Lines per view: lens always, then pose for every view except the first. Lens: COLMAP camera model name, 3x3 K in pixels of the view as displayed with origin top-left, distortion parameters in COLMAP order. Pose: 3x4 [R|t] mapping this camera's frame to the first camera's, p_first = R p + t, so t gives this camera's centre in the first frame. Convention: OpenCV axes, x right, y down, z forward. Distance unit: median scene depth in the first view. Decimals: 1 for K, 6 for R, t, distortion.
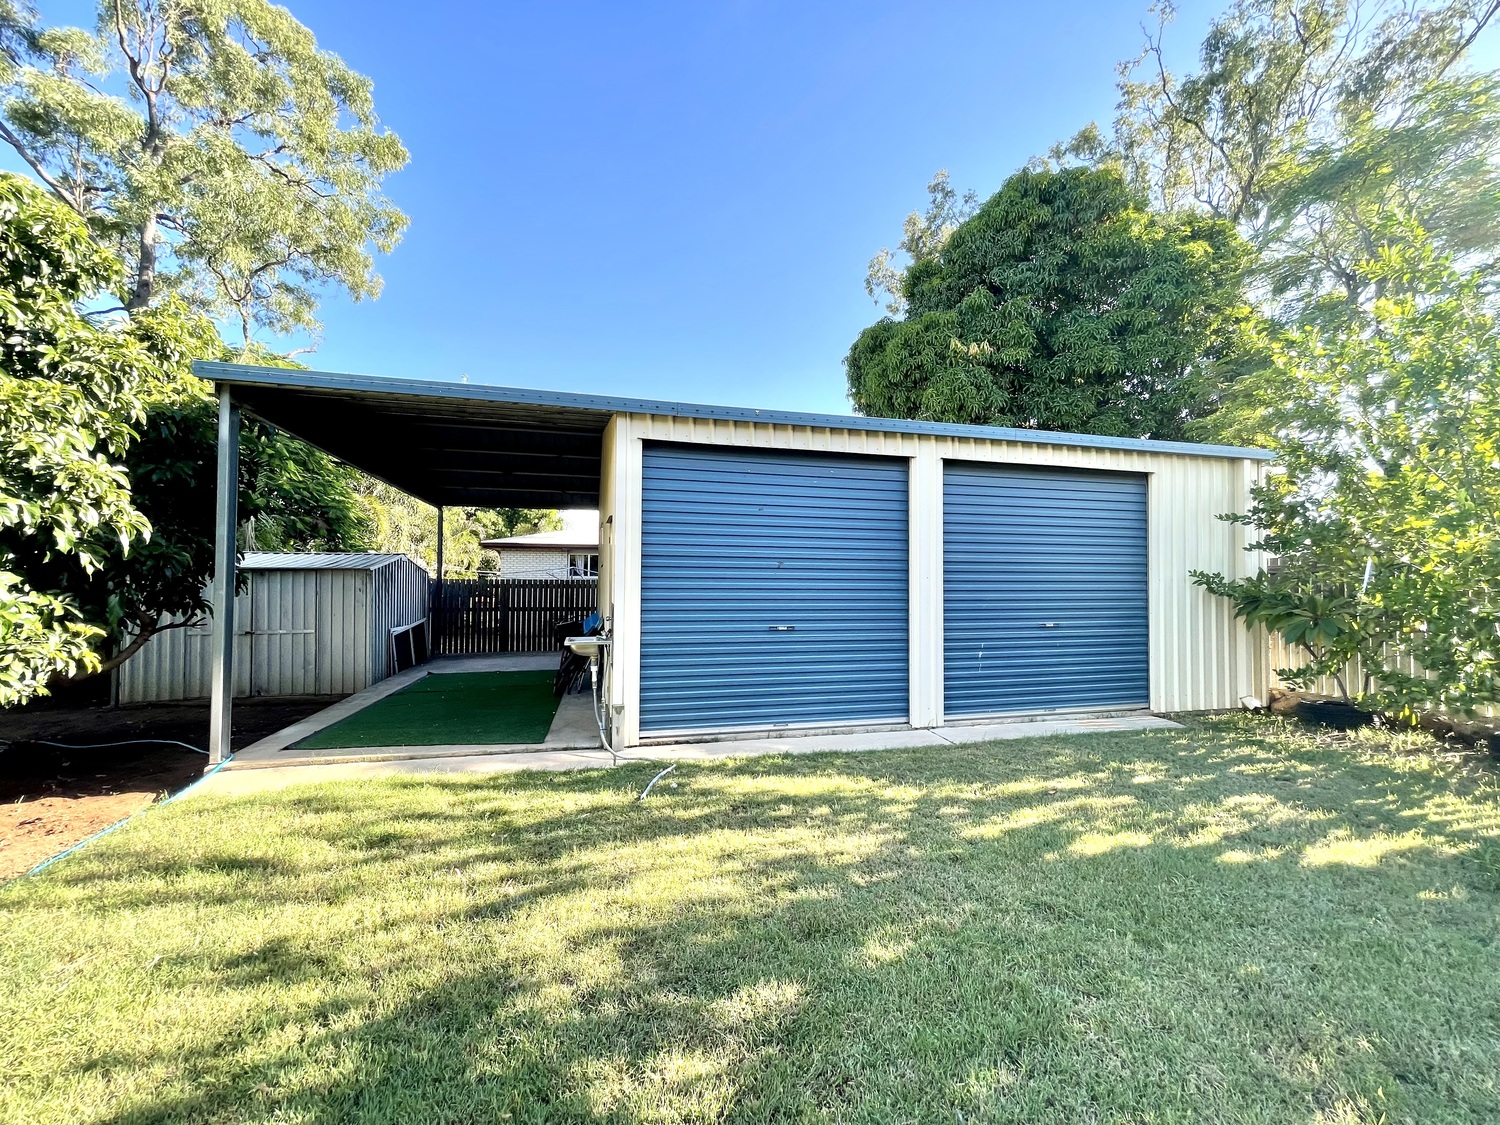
lens RADIAL K [[611.1, 0, 749.1], [0, 611.1, 566.2], [0, 0, 1]] dist [-0.008084, 0.002241]
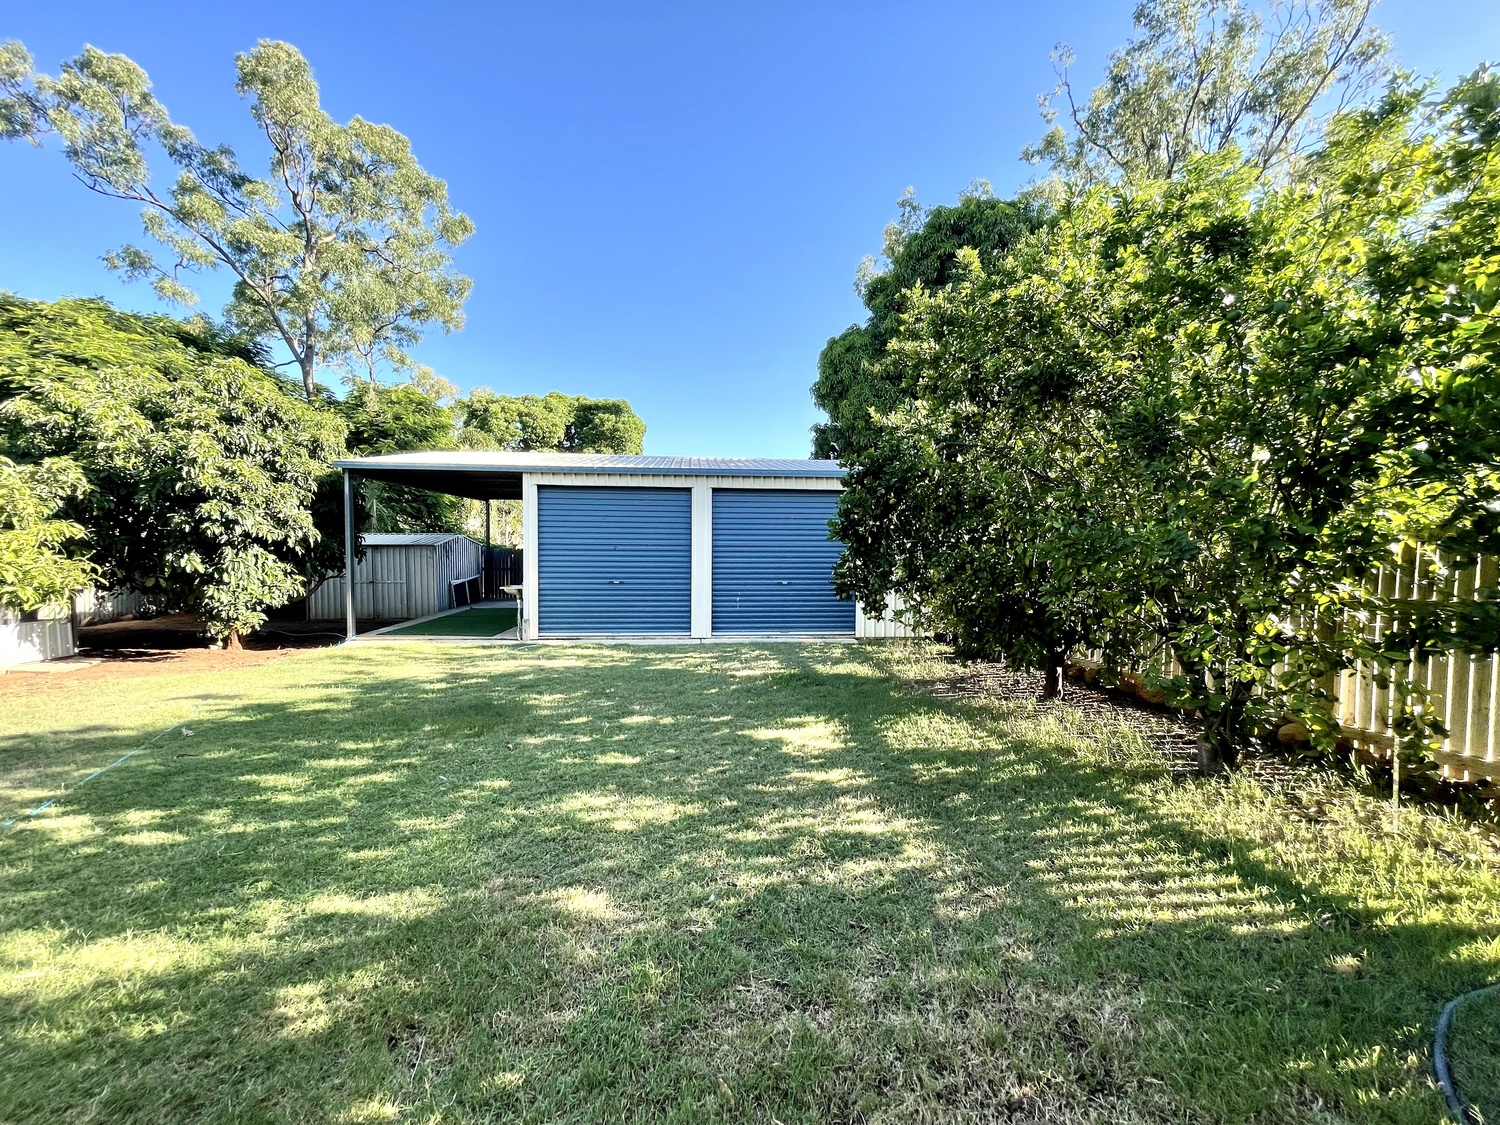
lens RADIAL K [[611.1, 0, 749.7], [0, 611.1, 567.3], [0, 0, 1]] dist [-0.008084, 0.002241]
pose [[0.986251, 0.009819, -0.164959, 0.816713], [0.001604, 0.997617, 0.068975, -0.077494], [0.165244, -0.068291, 0.983886, -0.824639]]
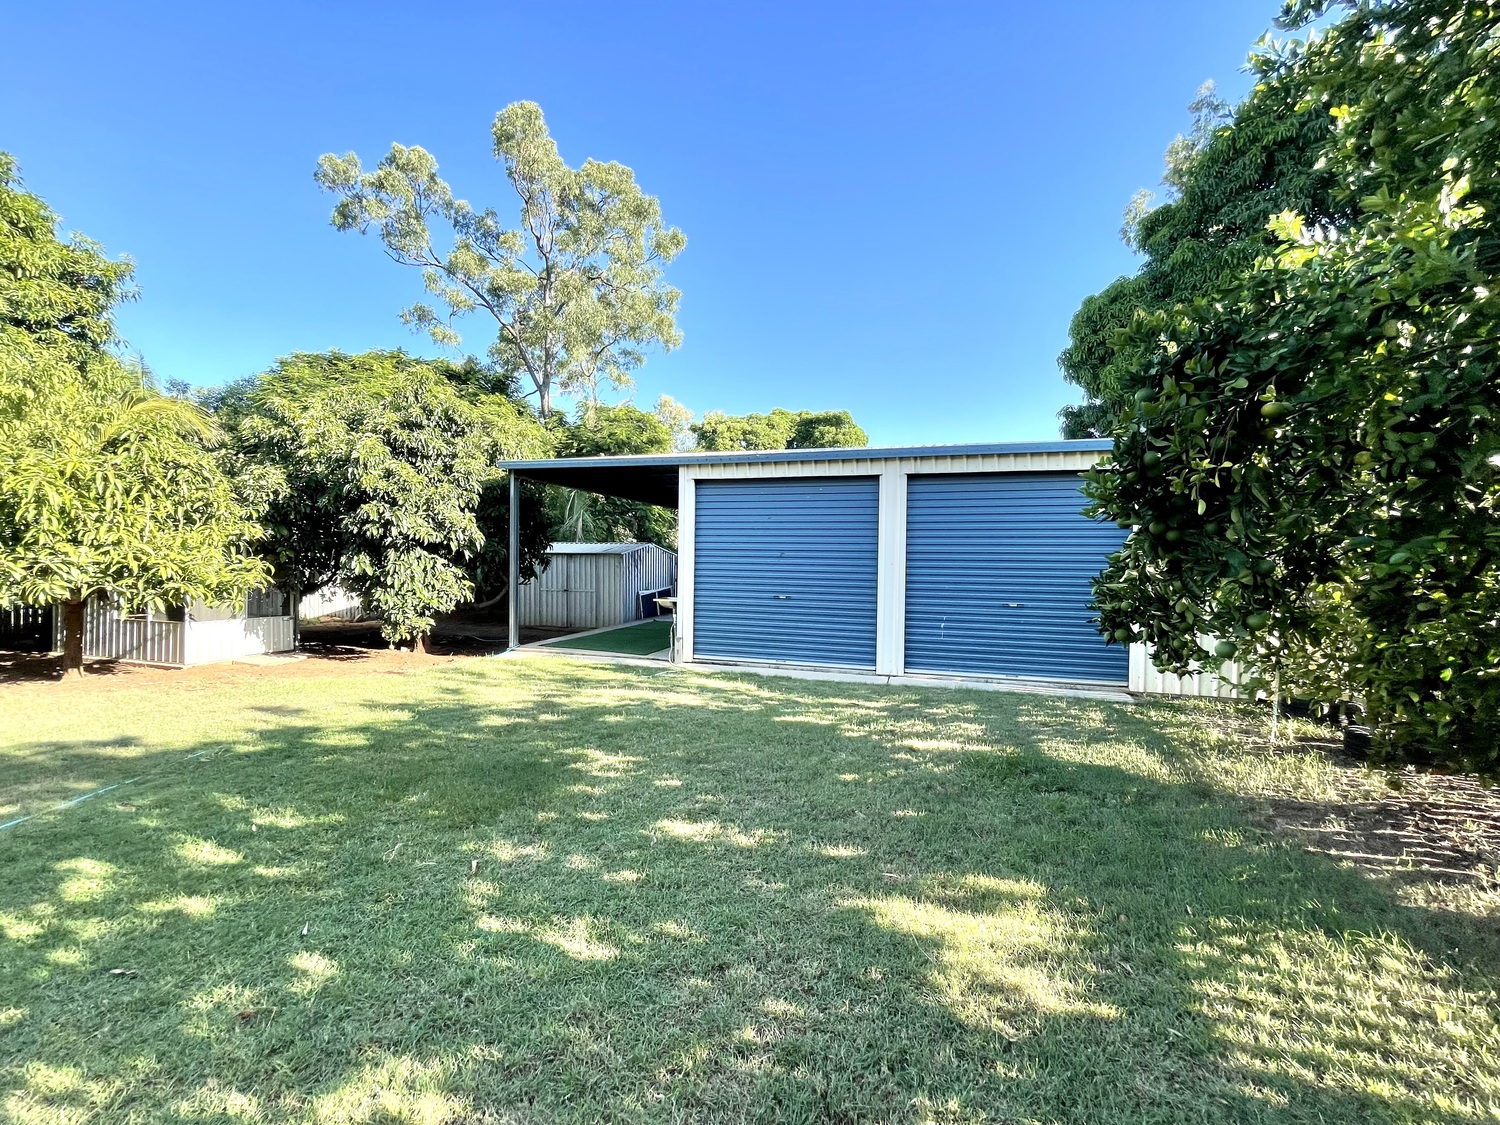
lens RADIAL K [[611.1, 0, 742.7], [0, 611.1, 566.2], [0, 0, 1]] dist [-0.008084, 0.002241]
pose [[0.854450, 0.014782, -0.519323, 0.796535], [0.005539, 0.999279, 0.037557, -0.033422], [0.519504, -0.034968, 0.853752, -0.347842]]
